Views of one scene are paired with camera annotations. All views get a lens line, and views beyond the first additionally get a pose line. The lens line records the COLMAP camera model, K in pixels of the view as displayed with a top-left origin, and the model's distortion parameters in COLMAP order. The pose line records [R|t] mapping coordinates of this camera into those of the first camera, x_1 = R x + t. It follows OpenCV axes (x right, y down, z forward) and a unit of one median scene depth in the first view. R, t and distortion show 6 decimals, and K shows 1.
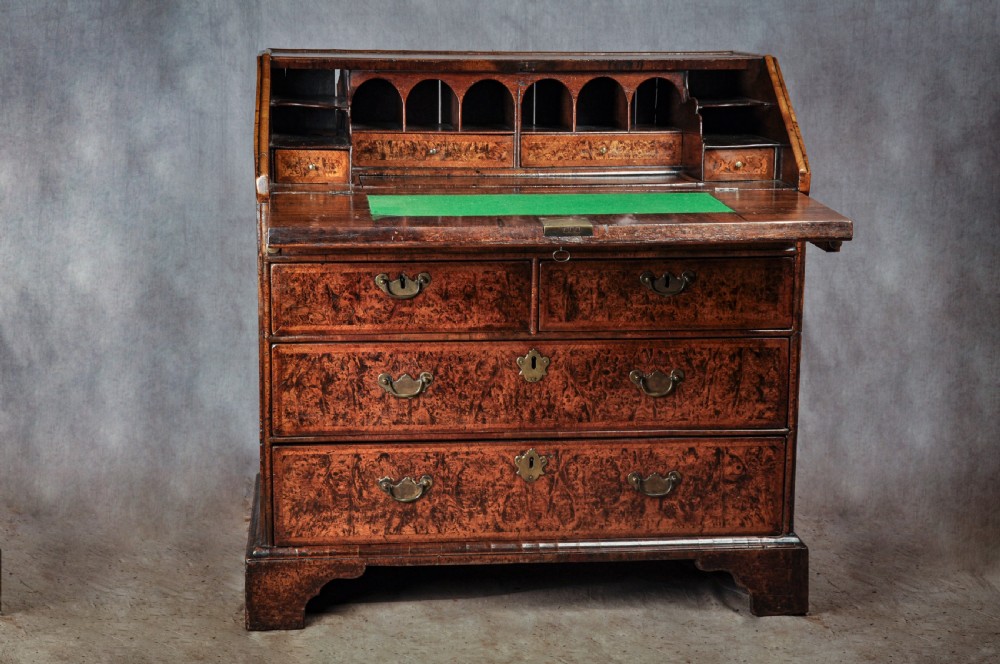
lens RADIAL K [[1856.9, 0, 500.0], [0, 1856.9, 332.0], [0, 0, 1]] dist [0.283768, 0.017089]
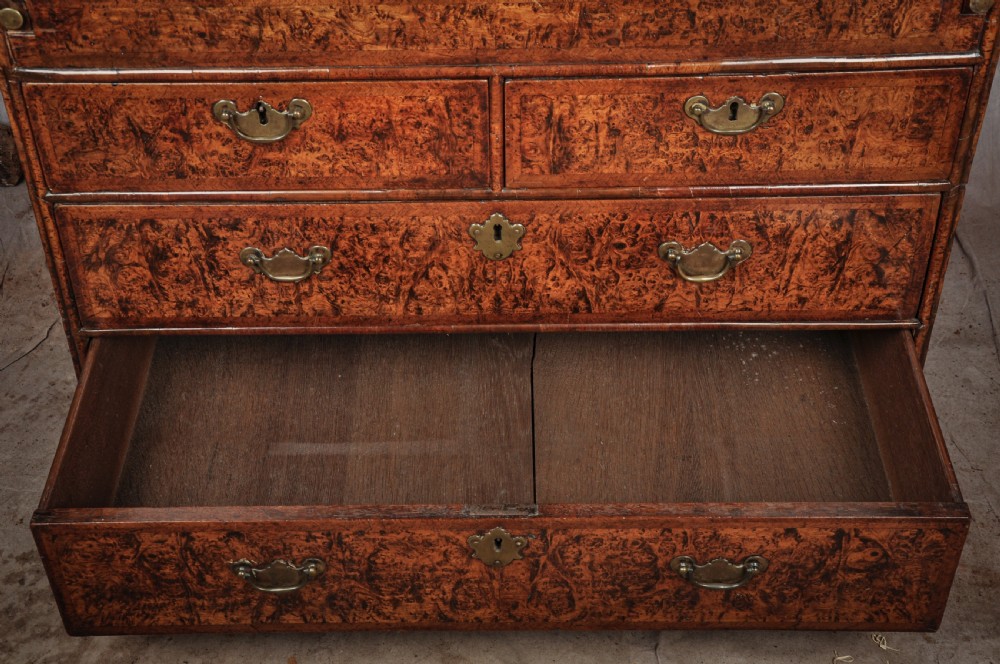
lens RADIAL K [[1494.6, 0, 498.7], [0, 1494.6, 335.8], [0, 0, 1]] dist [0.142652, 0.284427]
pose [[0.994837, 0.046749, -0.090082, 0.063212], [0.001392, 0.881229, 0.472687, -0.181121], [0.101481, -0.470372, 0.876614, 0.558565]]
